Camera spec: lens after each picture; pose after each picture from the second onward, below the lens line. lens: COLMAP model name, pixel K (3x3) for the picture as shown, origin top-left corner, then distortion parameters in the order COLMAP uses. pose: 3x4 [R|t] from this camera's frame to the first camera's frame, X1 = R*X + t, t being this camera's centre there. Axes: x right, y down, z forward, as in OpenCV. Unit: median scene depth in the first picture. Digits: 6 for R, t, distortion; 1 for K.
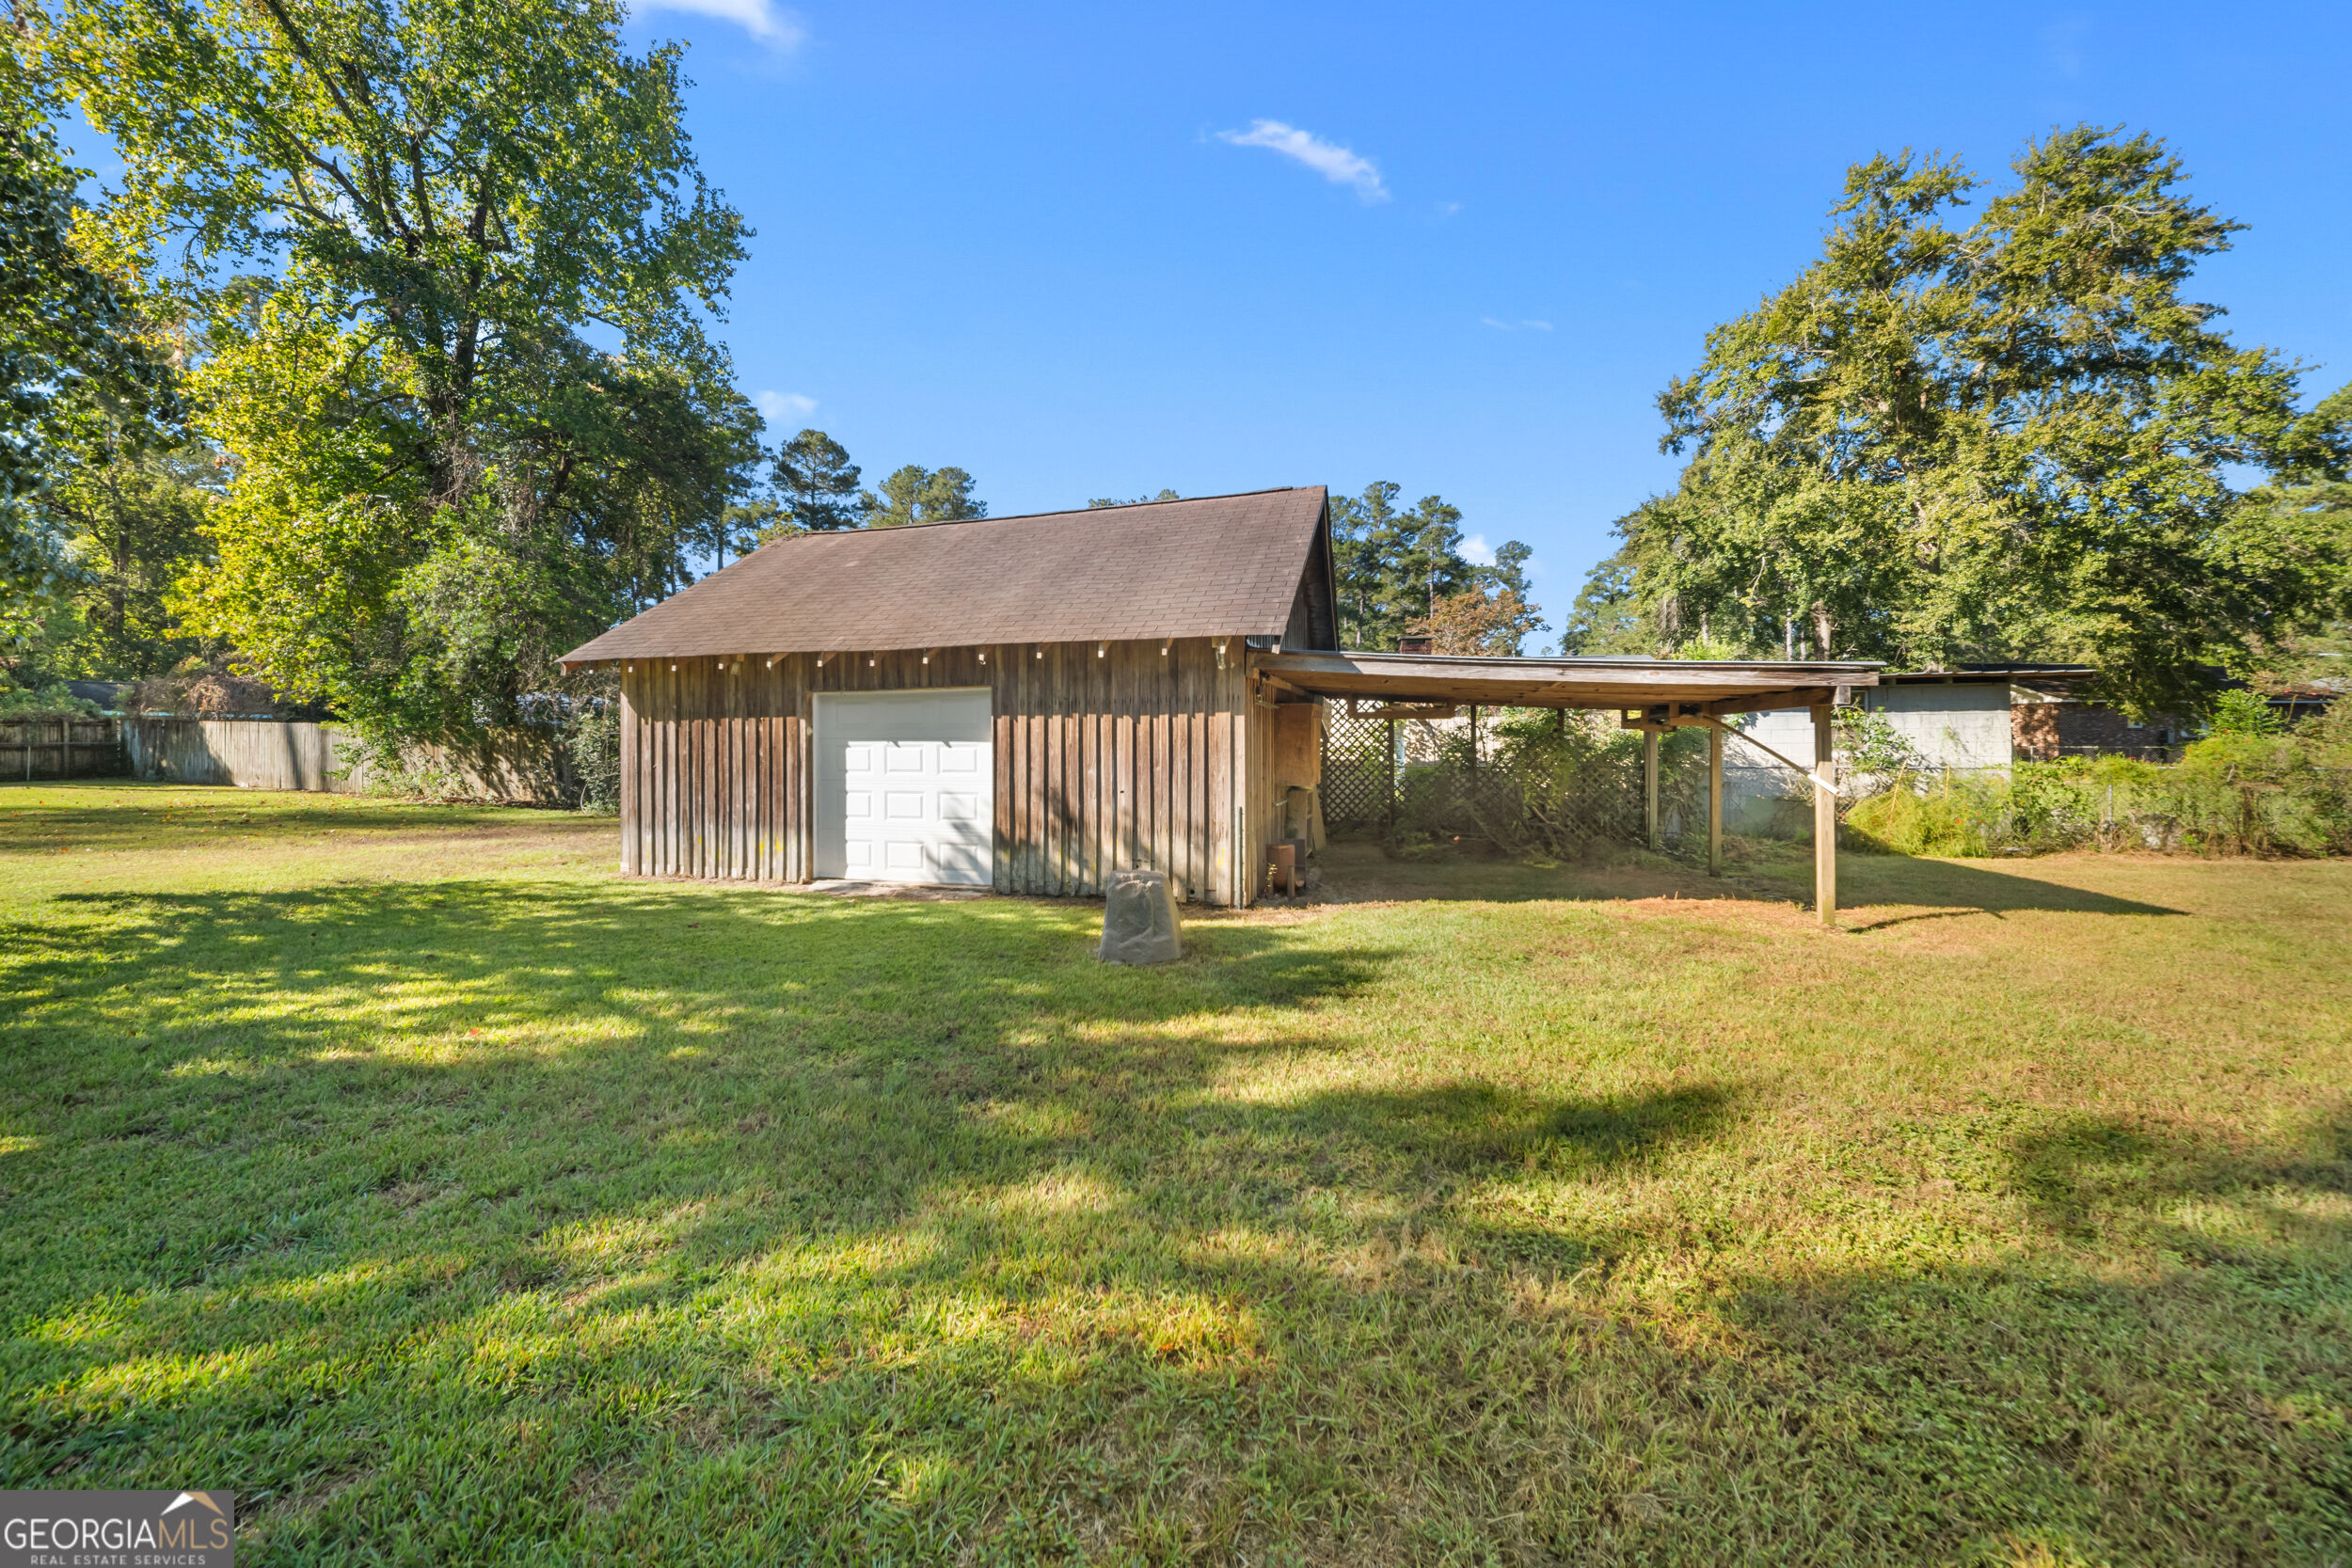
lens RADIAL K [[801.0, 0, 1147.3], [0, 801.0, 744.7], [0, 0, 1]] dist [-0.002739, -0.000131]
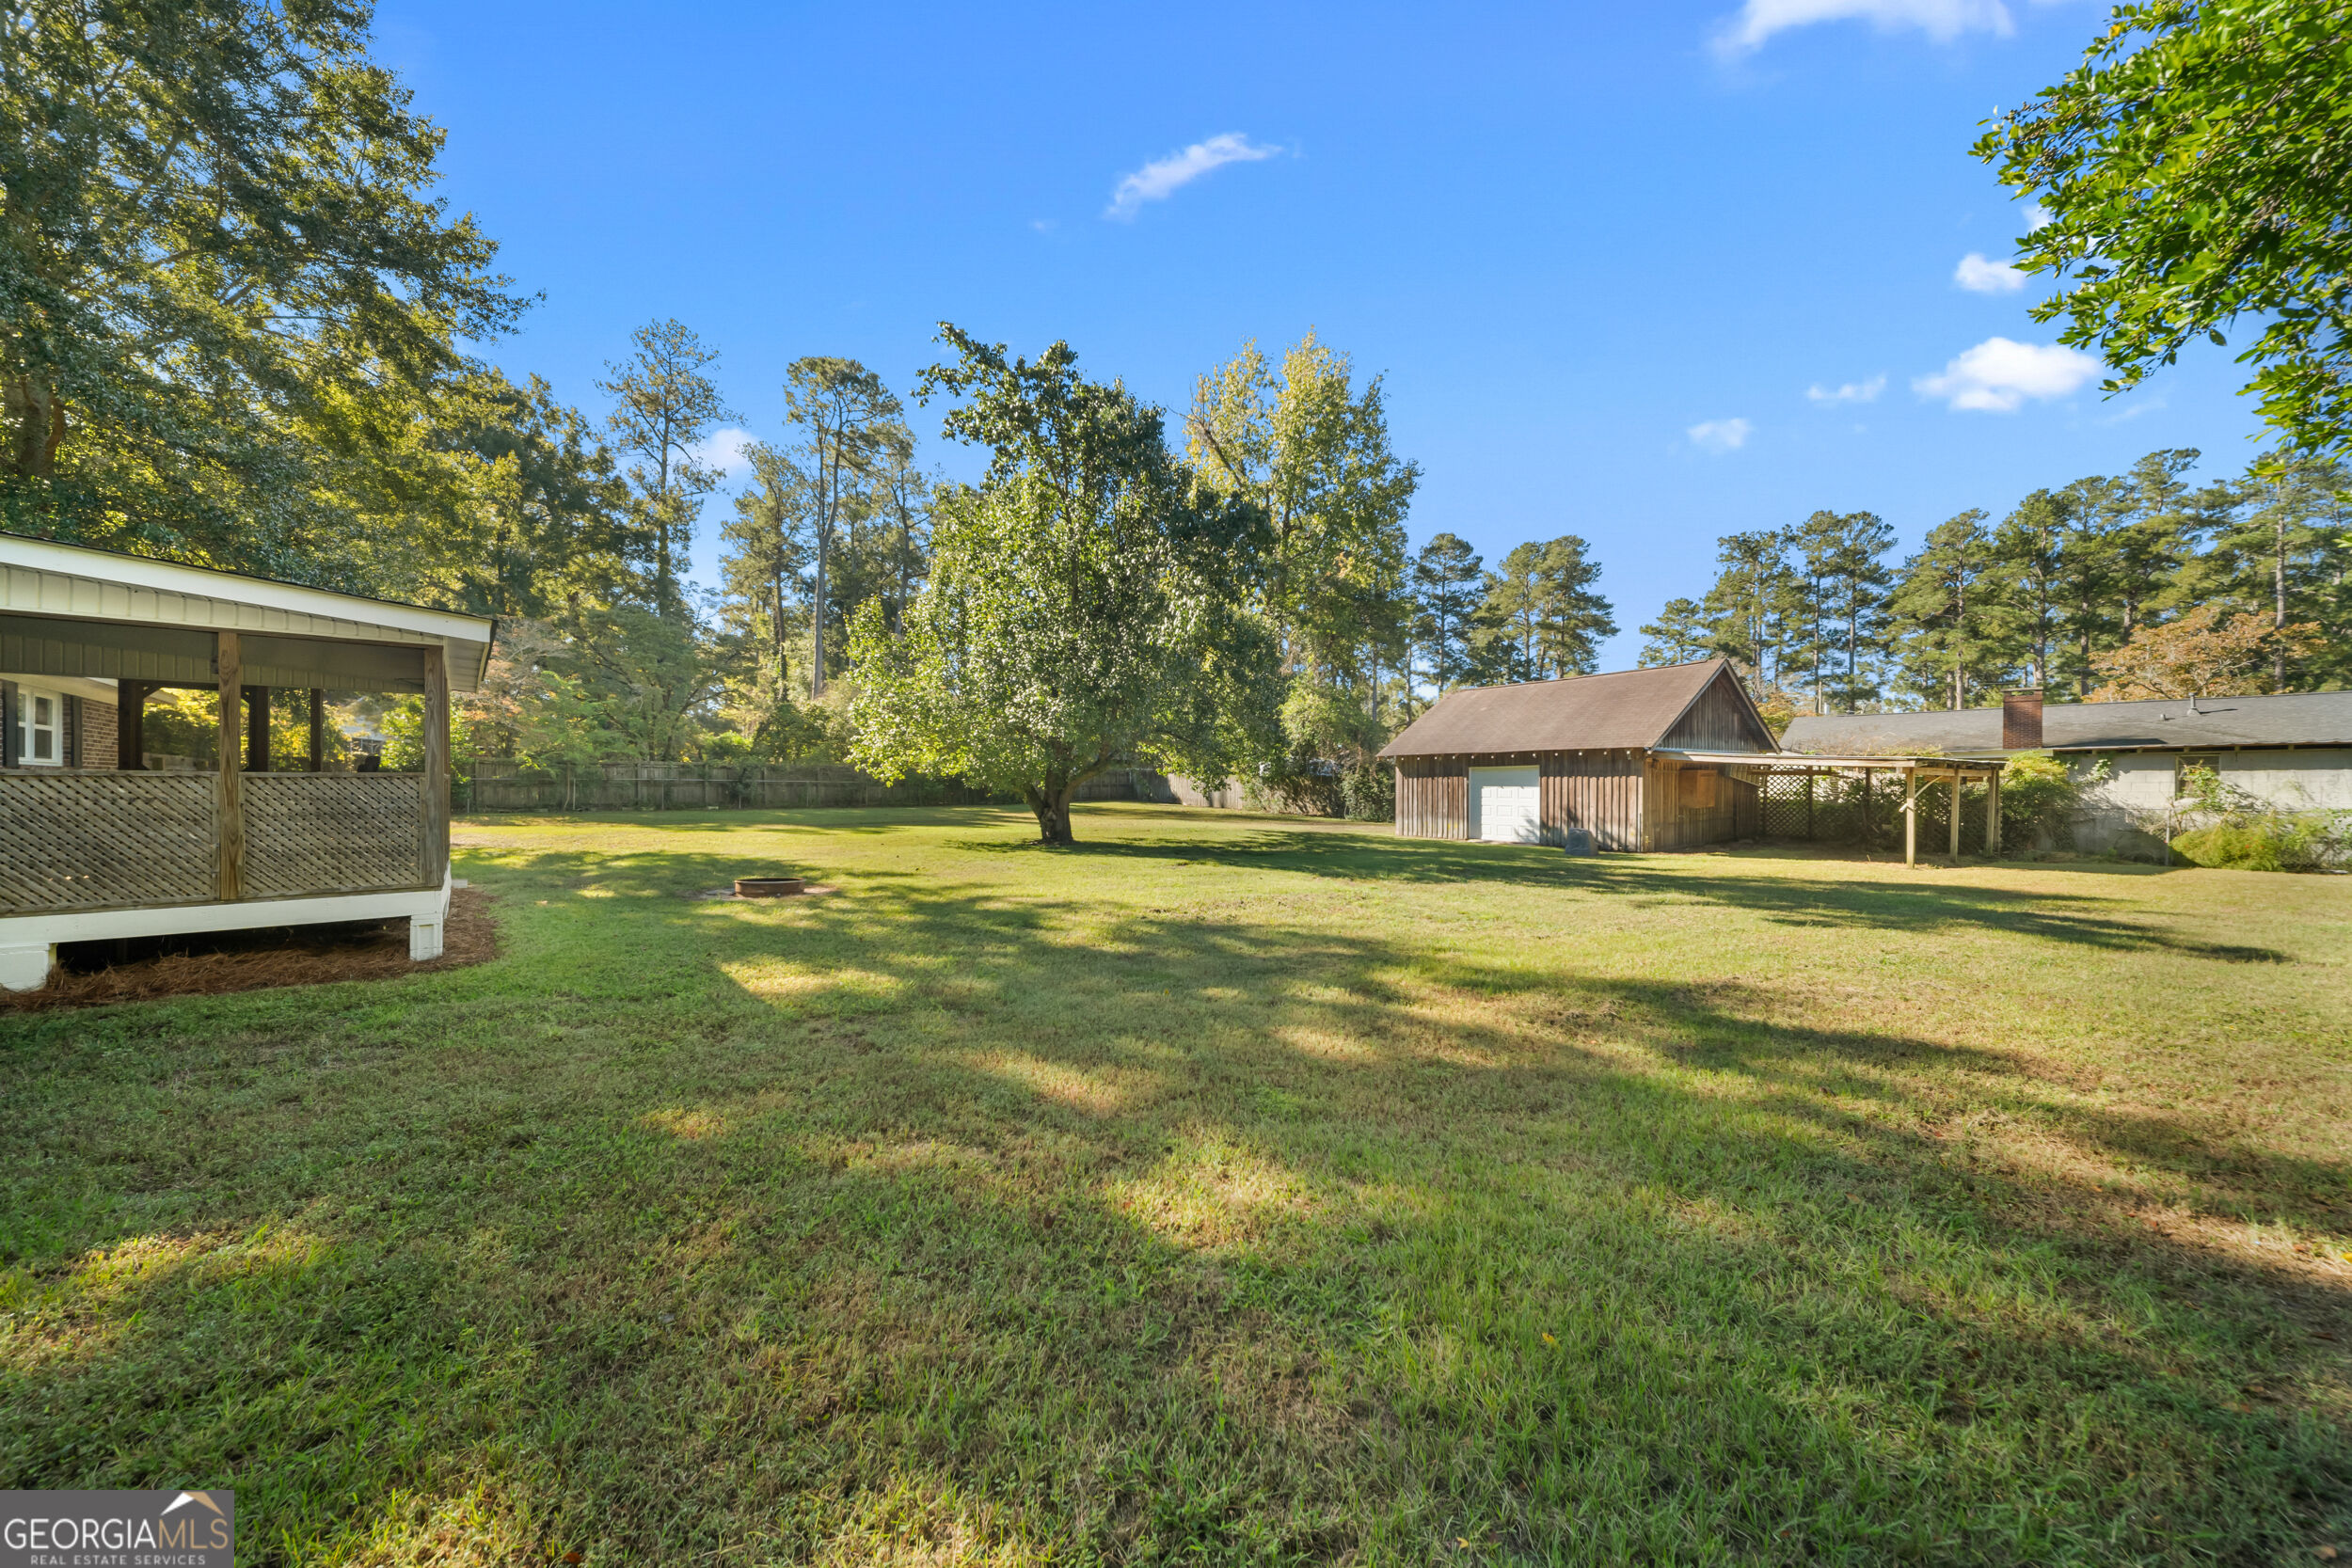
lens RADIAL K [[801.0, 0, 1170.7], [0, 801.0, 787.8], [0, 0, 1]] dist [-0.002739, -0.000131]
pose [[0.758025, 0.008436, -0.652172, 0.471129], [-0.007180, 0.999964, 0.004589, -0.003632], [0.652187, 0.001204, 0.758058, -1.386498]]
